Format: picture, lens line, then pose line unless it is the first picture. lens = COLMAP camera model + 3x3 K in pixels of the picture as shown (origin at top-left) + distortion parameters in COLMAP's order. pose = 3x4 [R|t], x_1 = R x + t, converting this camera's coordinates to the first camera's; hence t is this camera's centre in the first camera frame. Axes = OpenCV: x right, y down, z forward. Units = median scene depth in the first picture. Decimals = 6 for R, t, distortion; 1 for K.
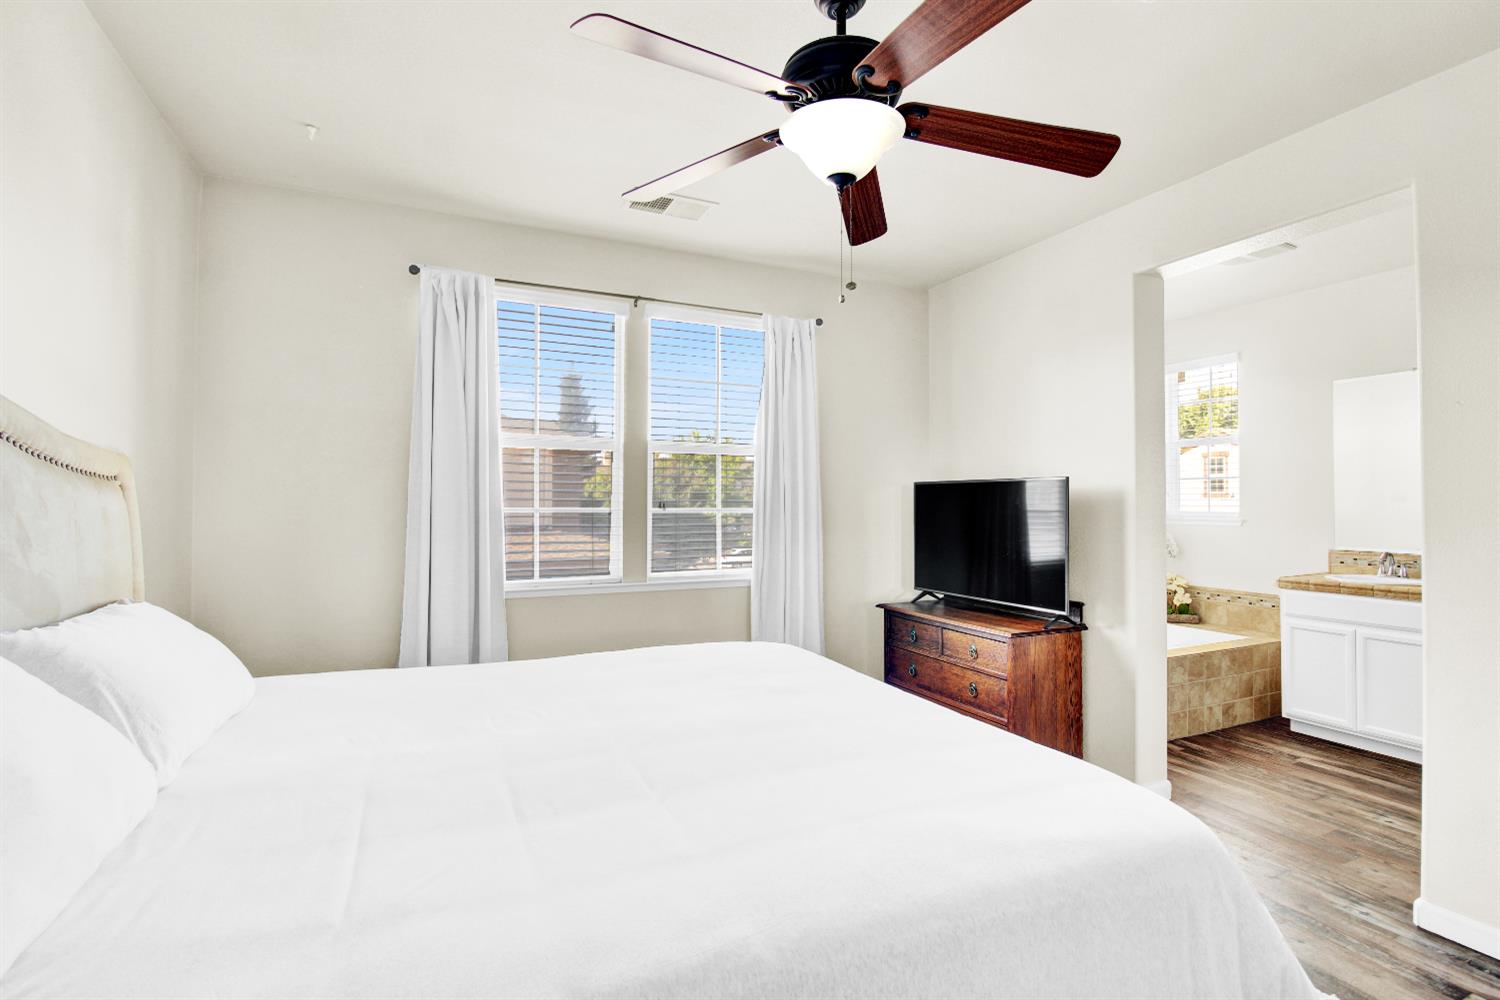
lens RADIAL K [[699.1, 0, 756.3], [0, 699.1, 494.5], [0, 0, 1]] dist [-0.002949, -0.011964]
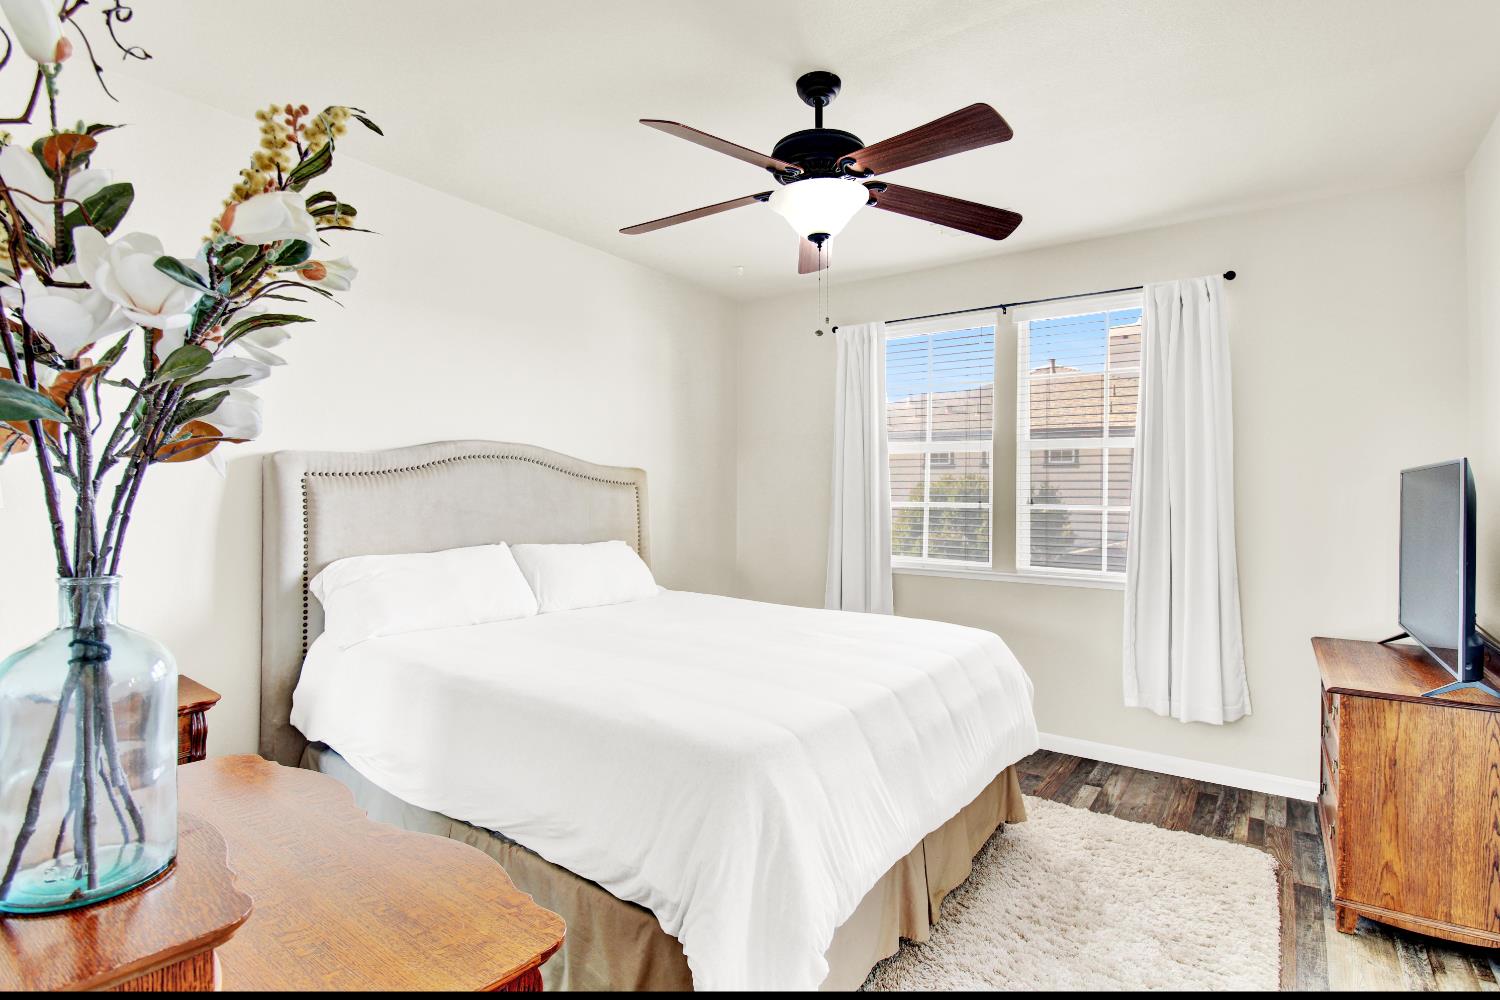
lens RADIAL K [[699.1, 0, 756.3], [0, 699.1, 494.5], [0, 0, 1]] dist [-0.002949, -0.011964]
pose [[0.519388, -0.000520, -0.854538, 0.607738], [0.002737, 0.999996, 0.001055, 0.004076], [0.854534, -0.002887, 0.519387, 0.136289]]
